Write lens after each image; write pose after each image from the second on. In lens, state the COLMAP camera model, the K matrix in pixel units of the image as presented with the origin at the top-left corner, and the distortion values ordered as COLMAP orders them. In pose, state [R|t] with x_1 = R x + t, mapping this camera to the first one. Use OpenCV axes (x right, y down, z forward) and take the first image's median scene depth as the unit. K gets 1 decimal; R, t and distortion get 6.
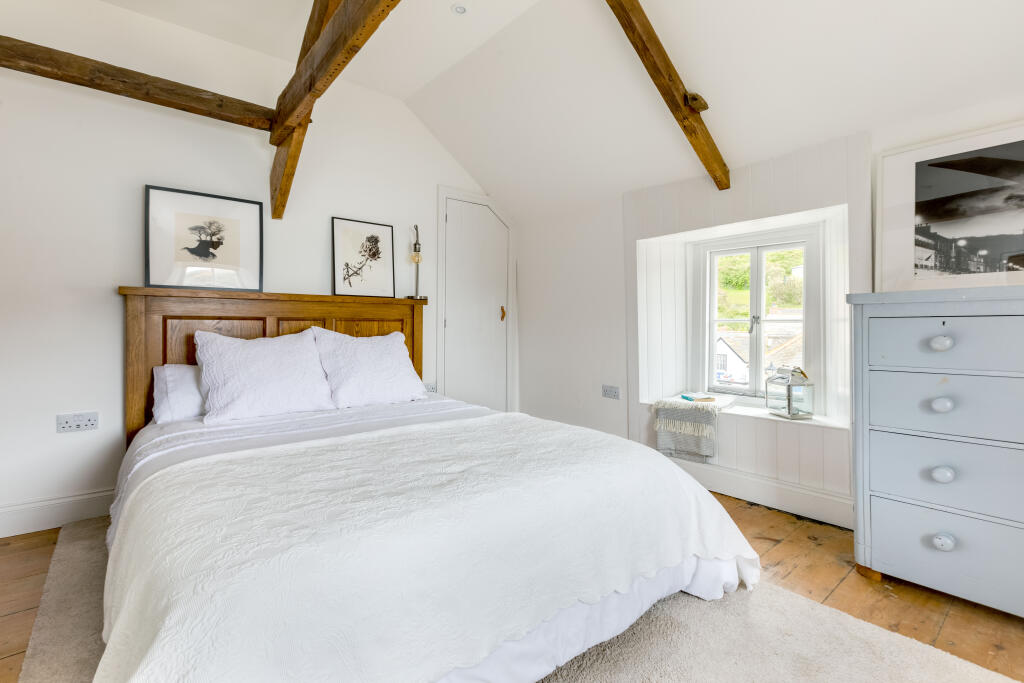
lens RADIAL K [[455.1, 0, 512.0], [0, 455.1, 341.5], [0, 0, 1]] dist [0.002373, 0.000402]
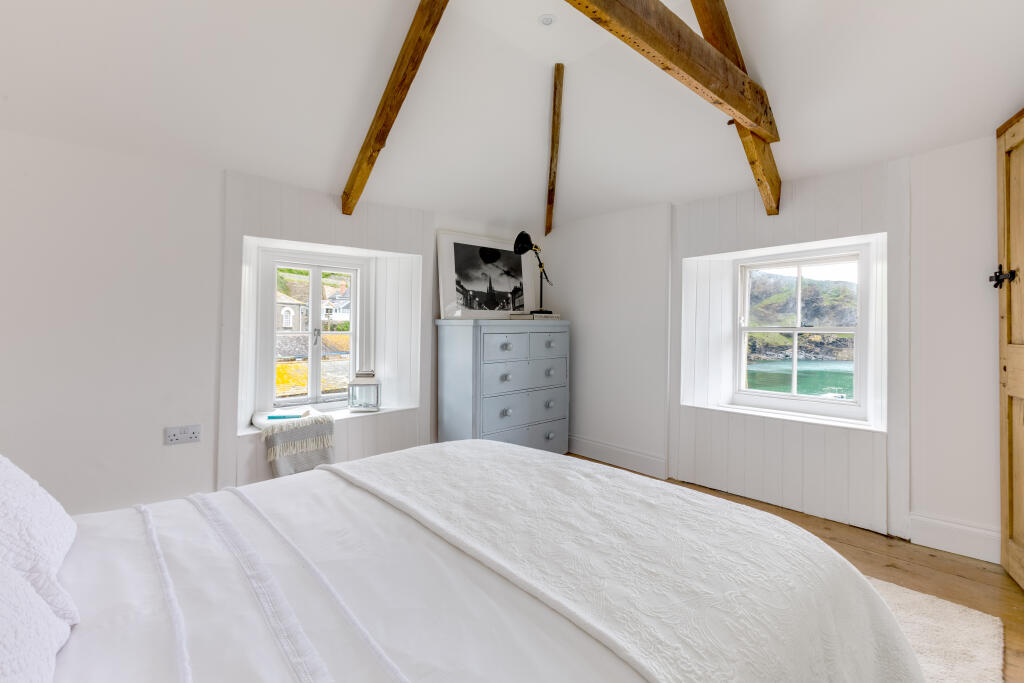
lens RADIAL K [[455.1, 0, 512.0], [0, 455.1, 341.5], [0, 0, 1]] dist [0.002373, 0.000402]
pose [[-0.043552, -0.027578, 0.998670, -0.869333], [0.038262, 0.998840, 0.029251, -0.060620], [-0.998318, 0.039485, -0.042446, 0.875640]]
